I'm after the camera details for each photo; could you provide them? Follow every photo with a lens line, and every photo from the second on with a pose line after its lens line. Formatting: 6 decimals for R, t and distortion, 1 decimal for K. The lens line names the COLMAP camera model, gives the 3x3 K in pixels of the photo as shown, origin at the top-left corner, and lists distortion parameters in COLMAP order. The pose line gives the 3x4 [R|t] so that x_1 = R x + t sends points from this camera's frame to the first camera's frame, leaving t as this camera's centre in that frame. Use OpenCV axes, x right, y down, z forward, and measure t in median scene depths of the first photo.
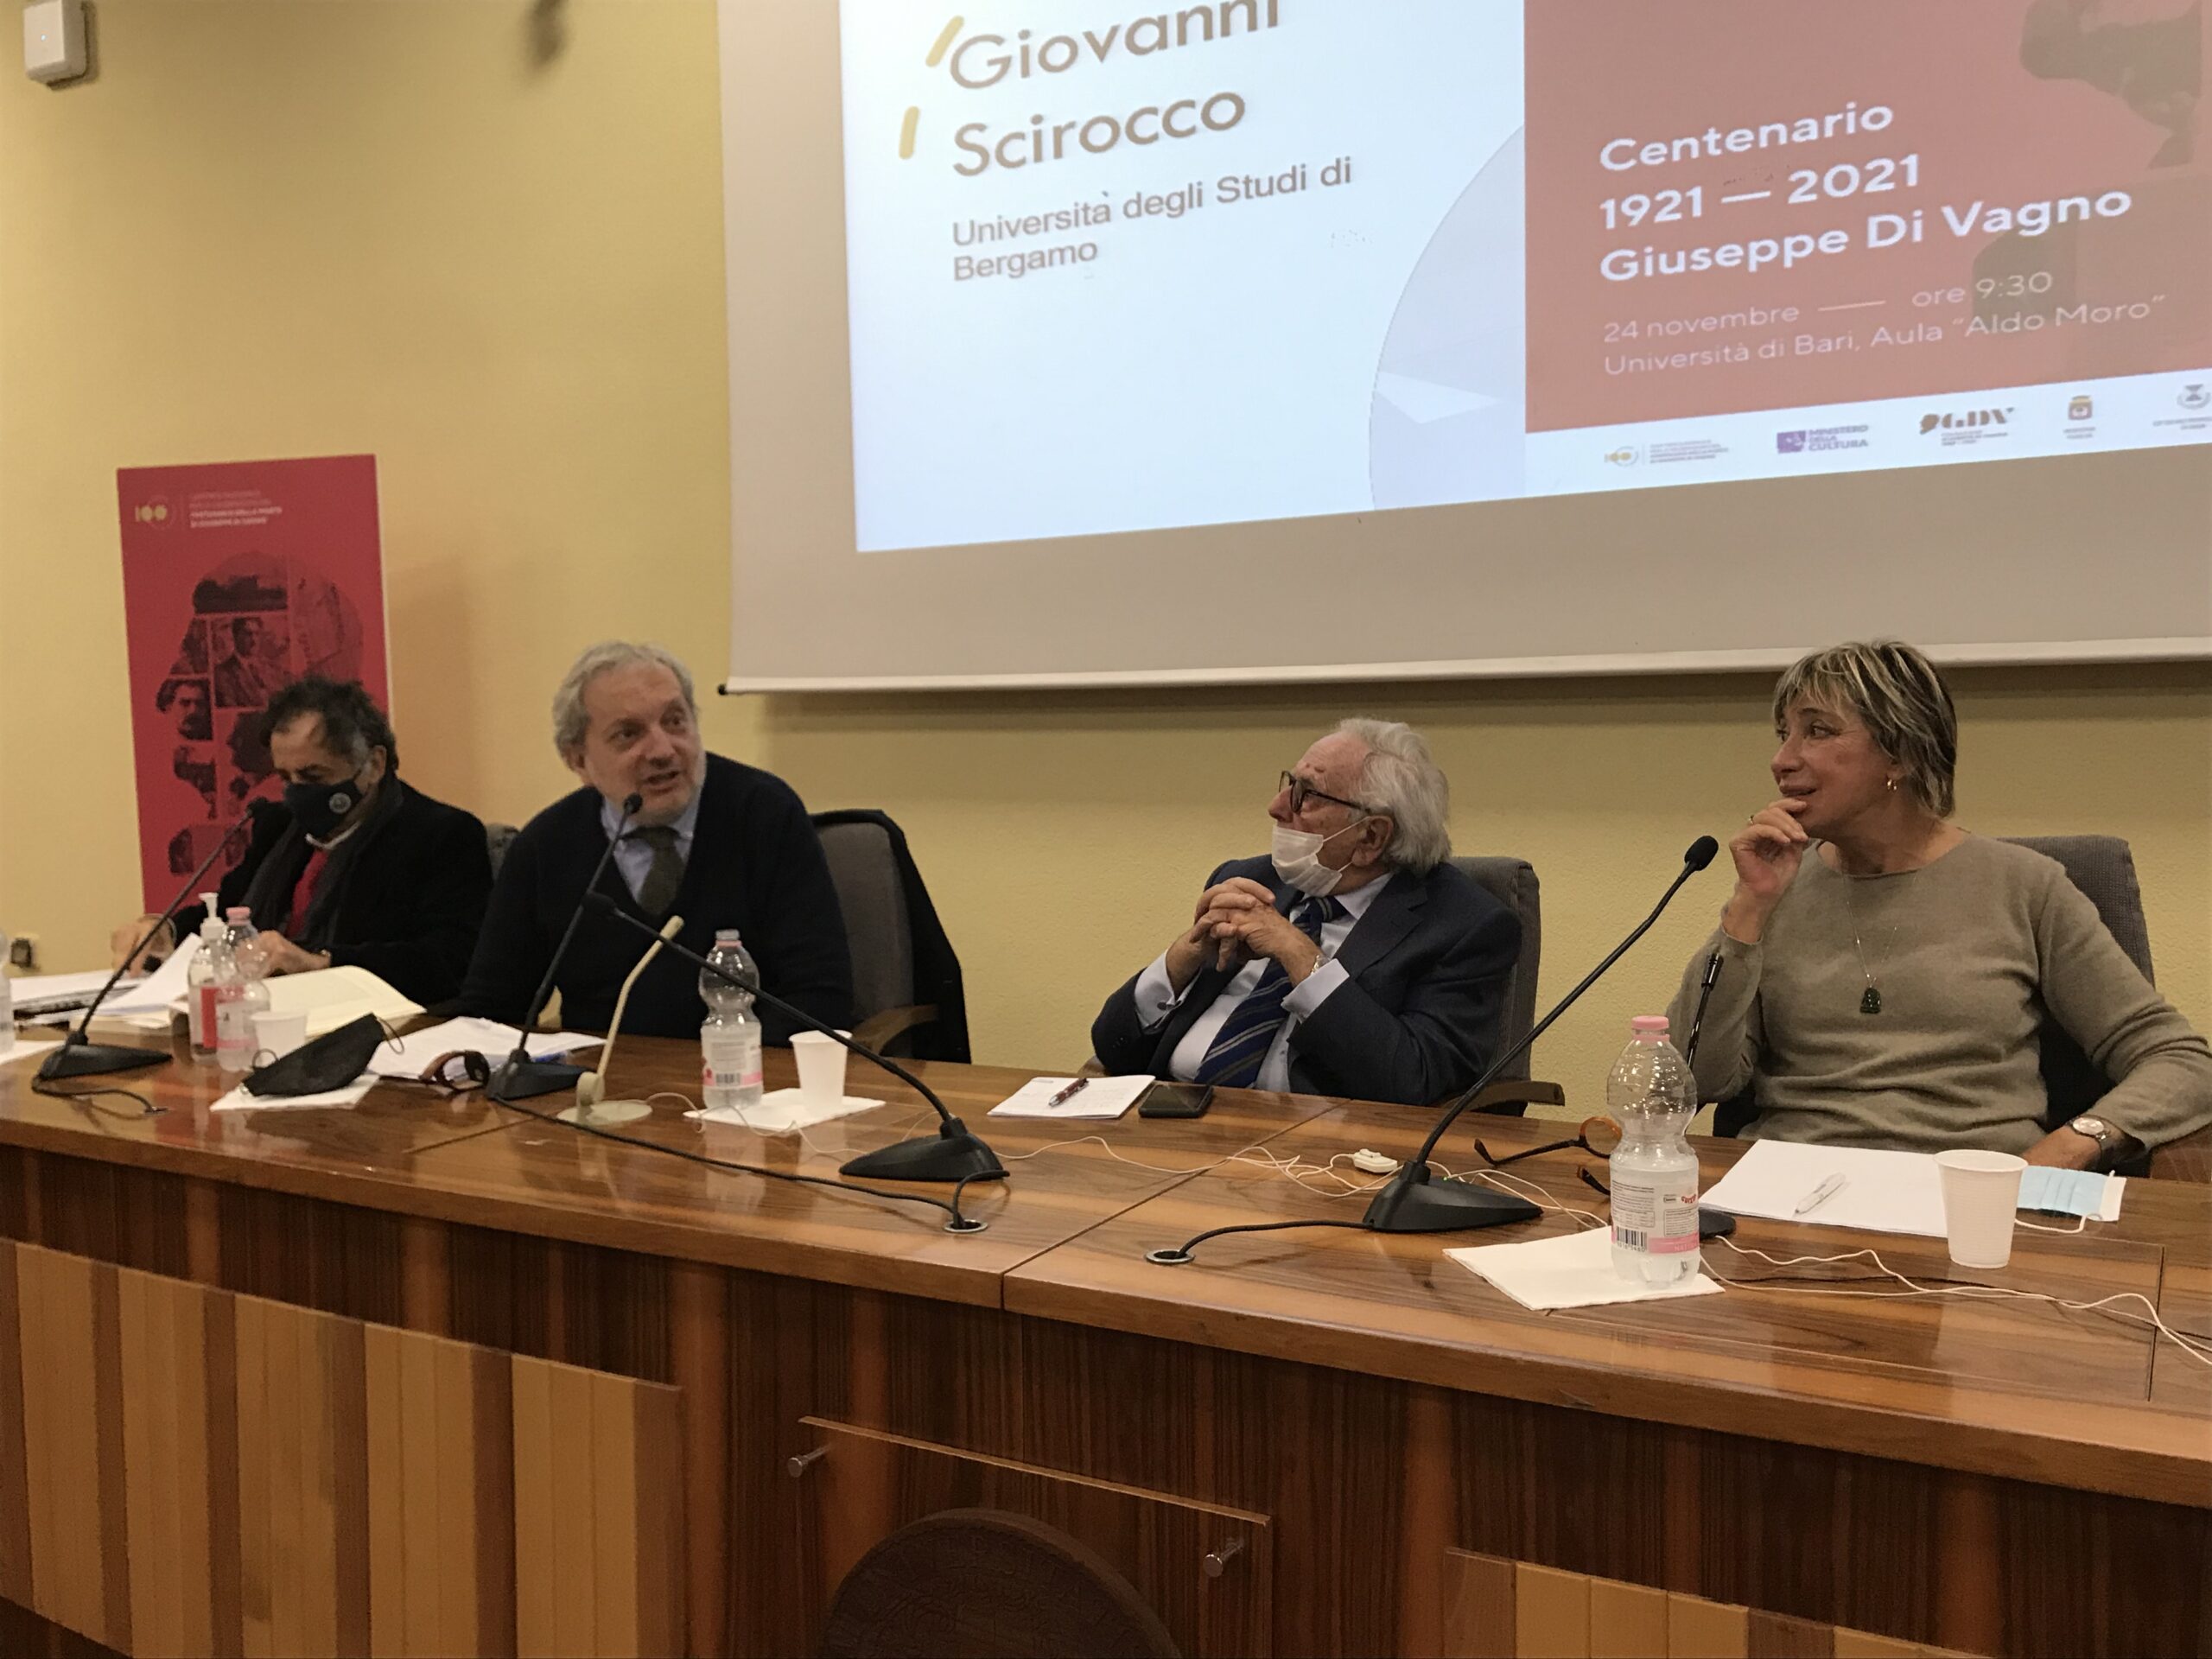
lens RADIAL K [[1933.0, 0, 1104.8], [0, 1933.0, 828.9], [0, 0, 1]] dist [0.011177, -0.001017]
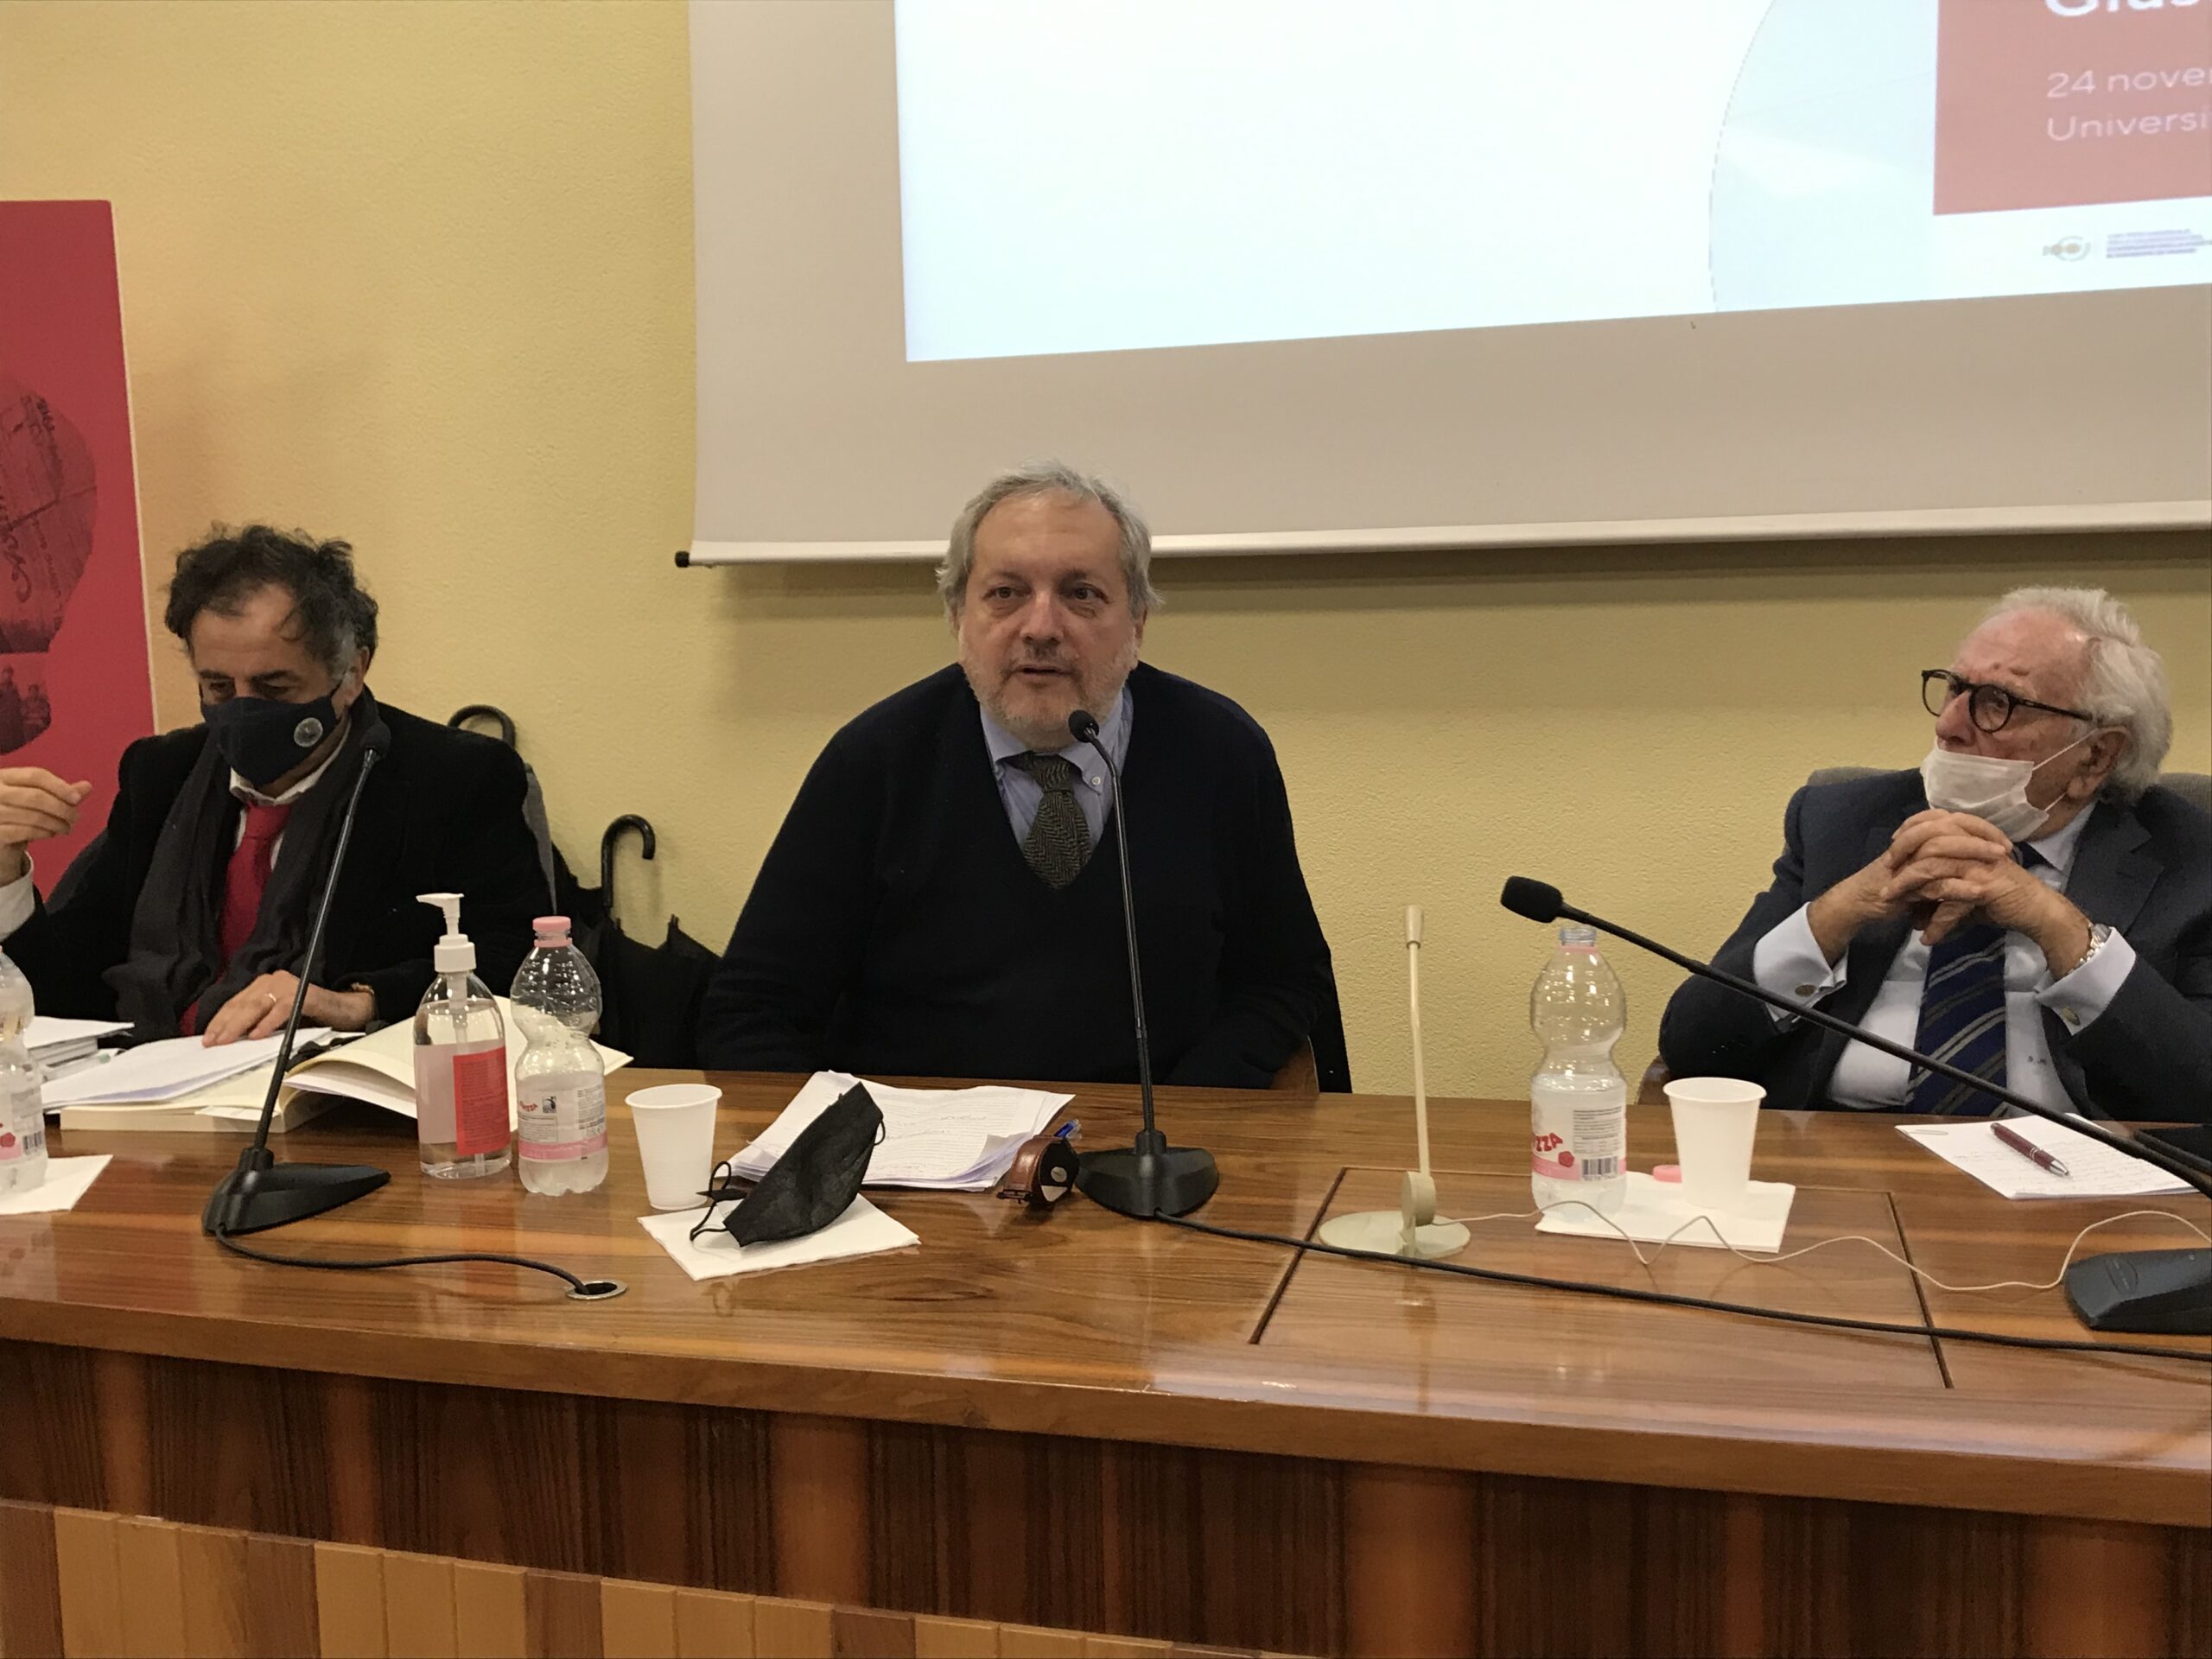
lens RADIAL K [[2301.3, 0, 1067.3], [0, 2301.3, 767.9], [0, 0, 1]] dist [0.010173, 0.000000]
pose [[0.968539, -0.022463, 0.247845, -0.350091], [0.019451, 0.999704, 0.014598, -0.008301], [-0.248100, -0.009318, 0.968690, 0.215352]]
